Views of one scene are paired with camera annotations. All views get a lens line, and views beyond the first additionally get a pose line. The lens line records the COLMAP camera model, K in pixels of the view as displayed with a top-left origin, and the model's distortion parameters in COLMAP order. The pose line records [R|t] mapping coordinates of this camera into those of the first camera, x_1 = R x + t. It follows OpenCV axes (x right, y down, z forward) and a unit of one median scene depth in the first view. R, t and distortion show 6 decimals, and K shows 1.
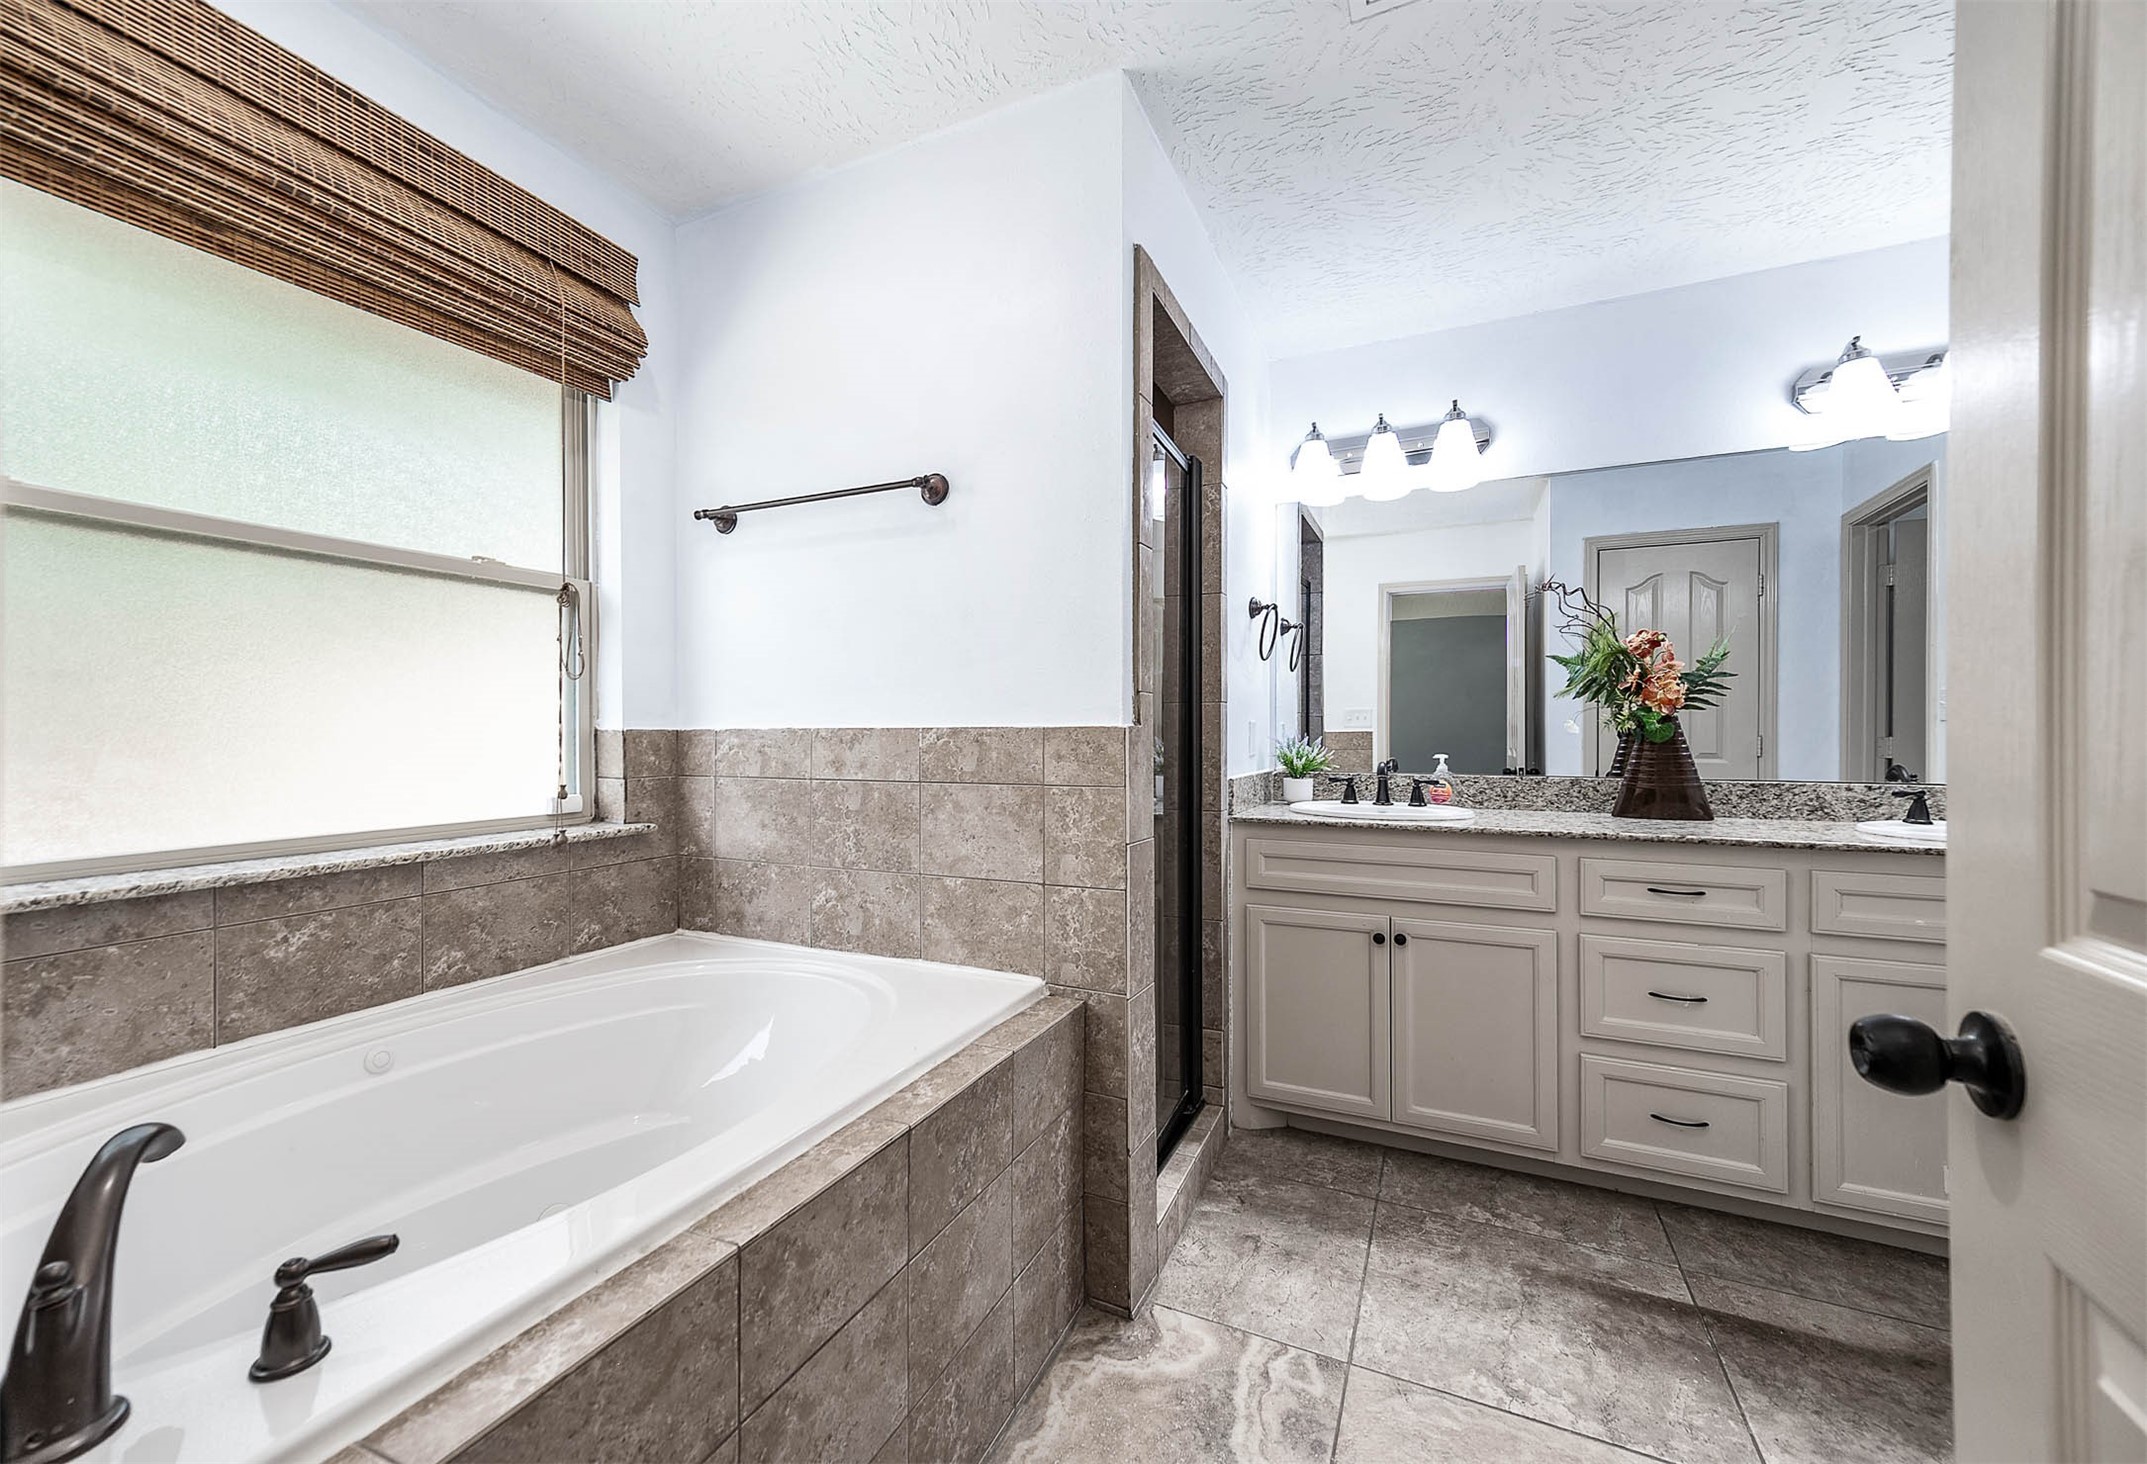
lens RADIAL K [[854.5, 0, 1055.6], [0, 854.5, 734.9], [0, 0, 1]] dist [0.008403, -0.000035]
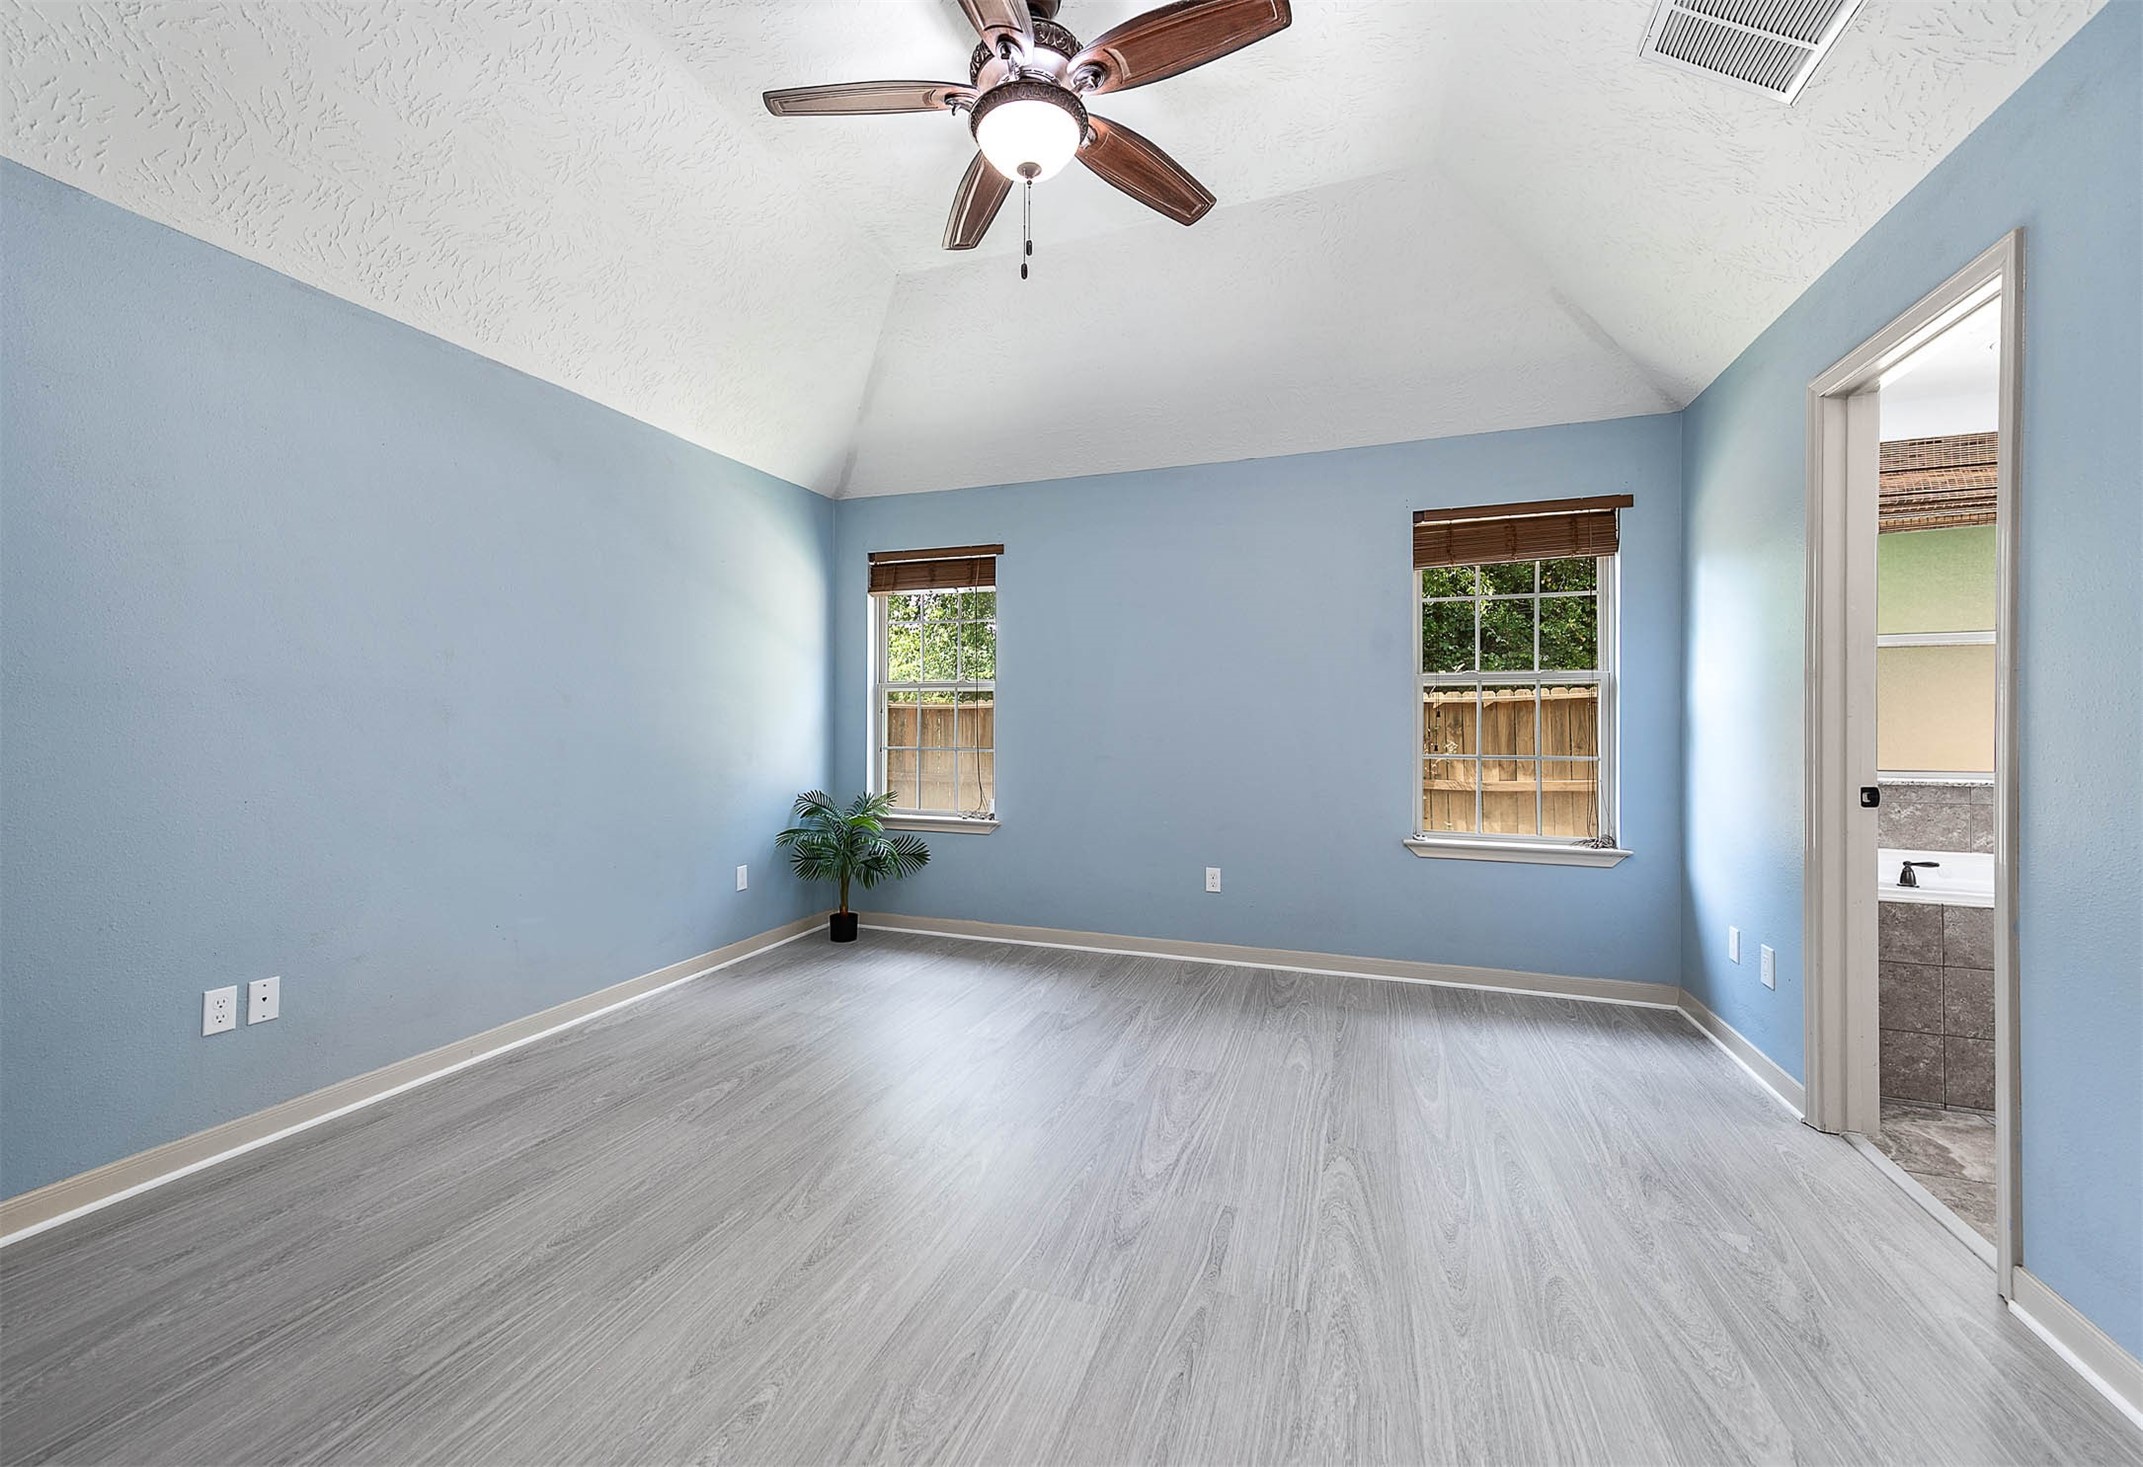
lens RADIAL K [[861.6, 0, 1029.2], [0, 861.6, 719.7], [0, 0, 1]] dist [0.009962, -0.000170]
pose [[0.069881, -0.003468, -0.997549, 1.104395], [-0.003823, 0.999986, -0.003745, 0.003184], [0.997548, 0.004076, 0.069866, -1.296060]]
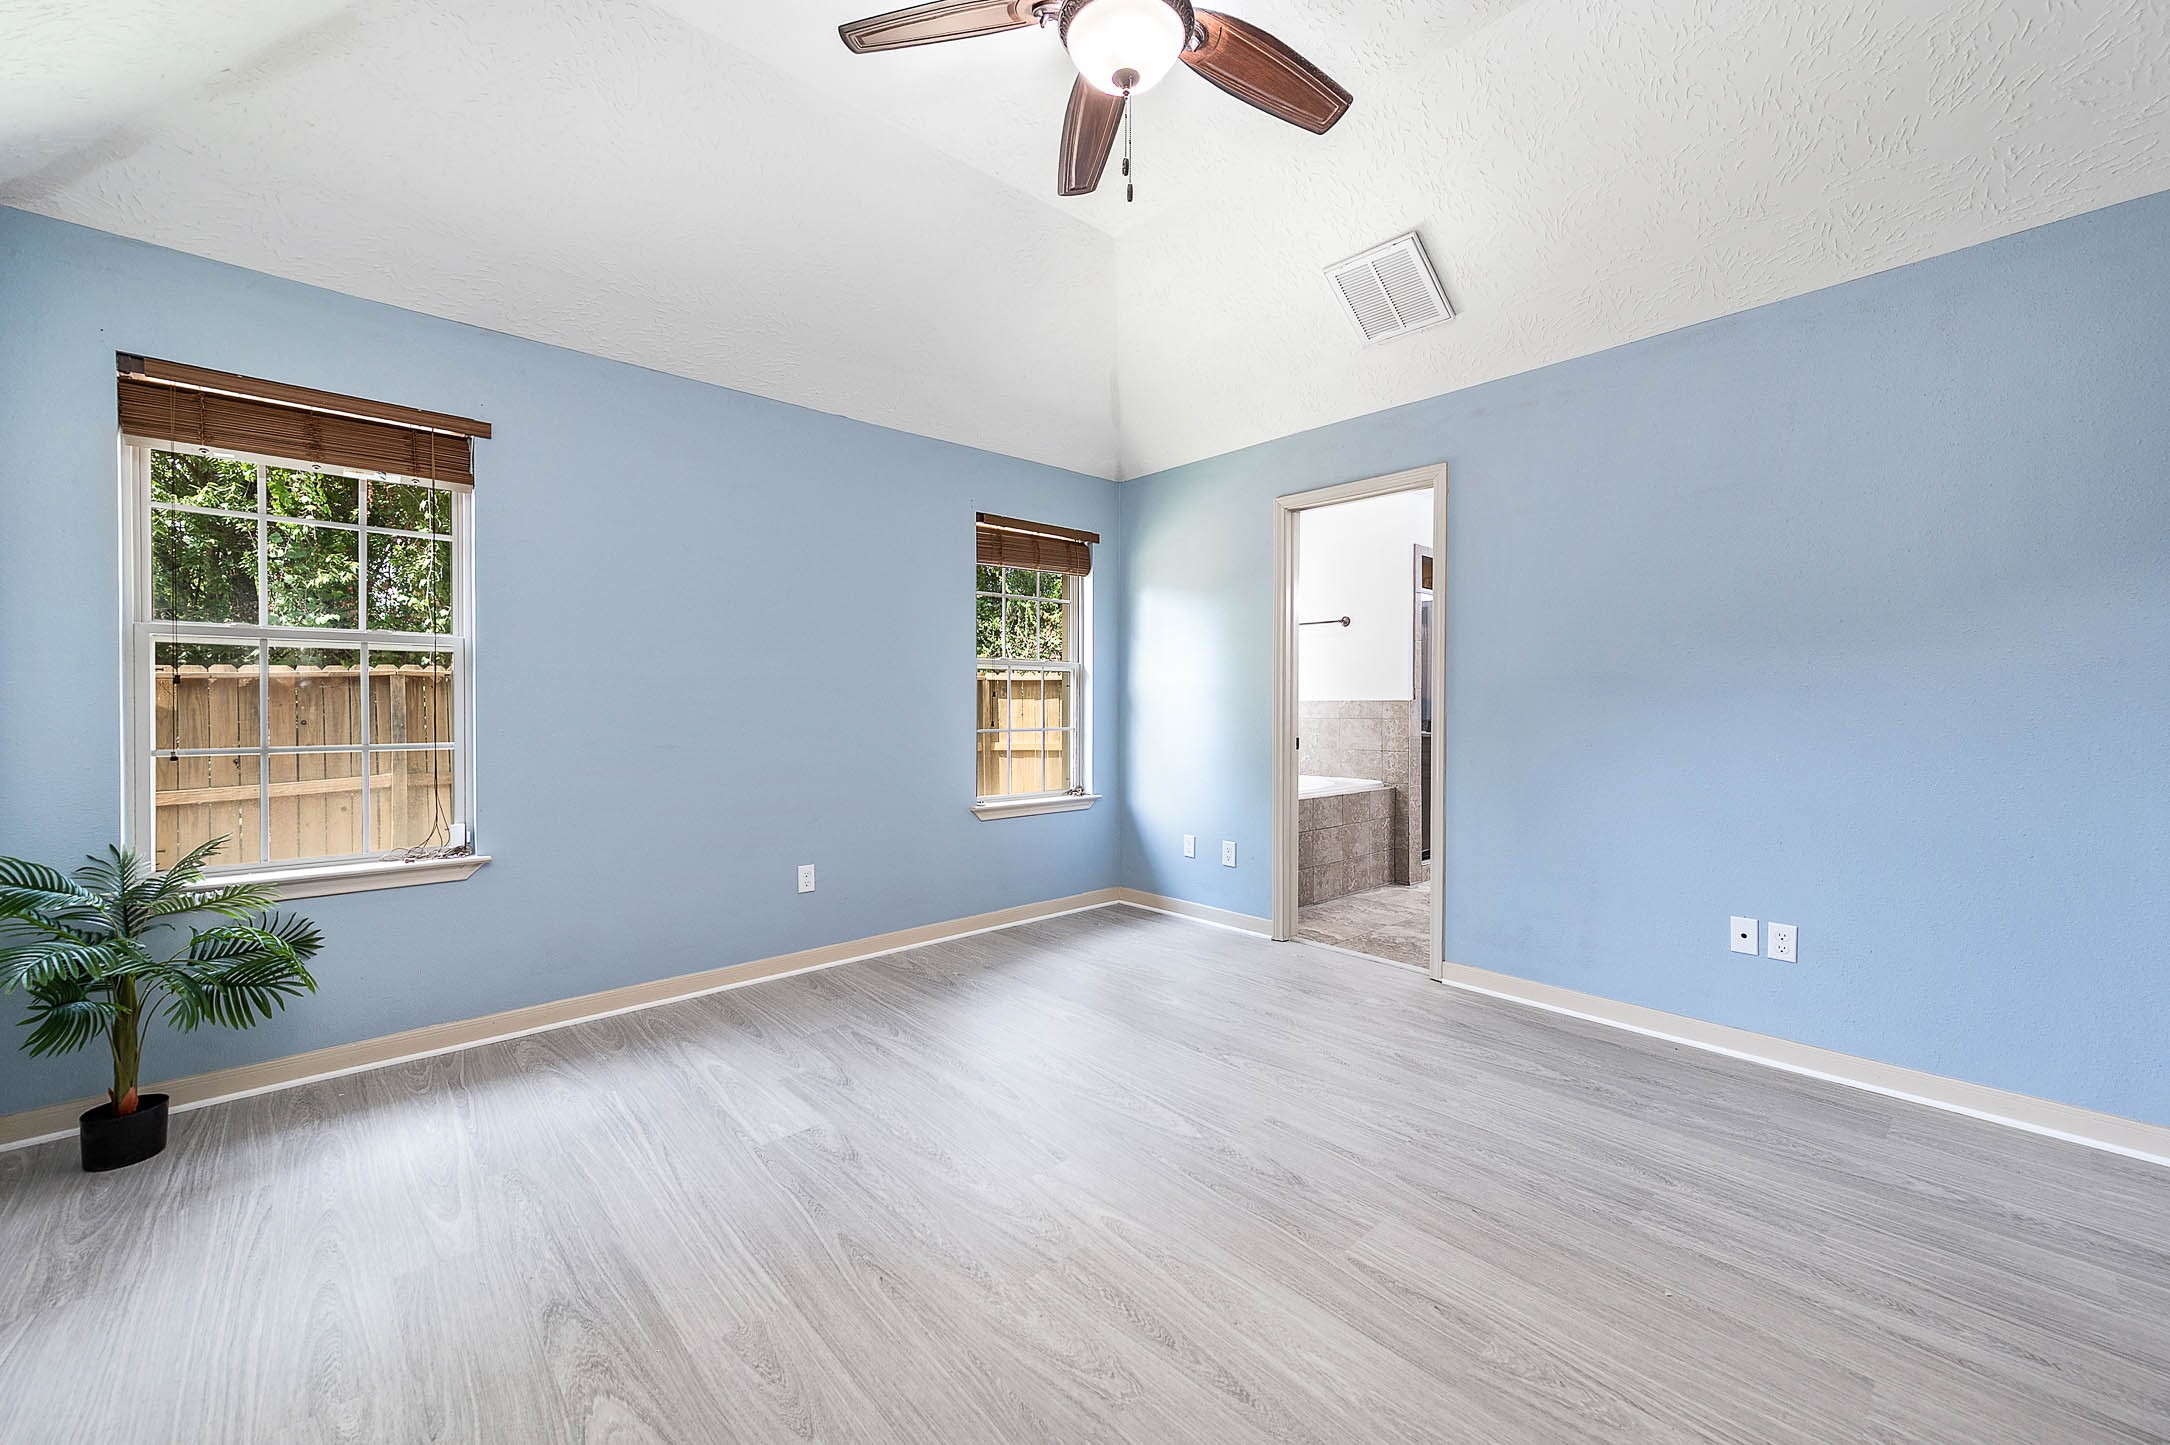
lens RADIAL K [[857.1, 0, 1085.2], [0, 857.1, 712.1], [0, 0, 1]] dist [0.010258, 0.000003]
pose [[0.920419, 0.004417, -0.390907, 0.212429], [-0.000717, 0.999954, 0.009613, 0.005222], [0.390932, -0.008567, 0.920380, -2.293103]]
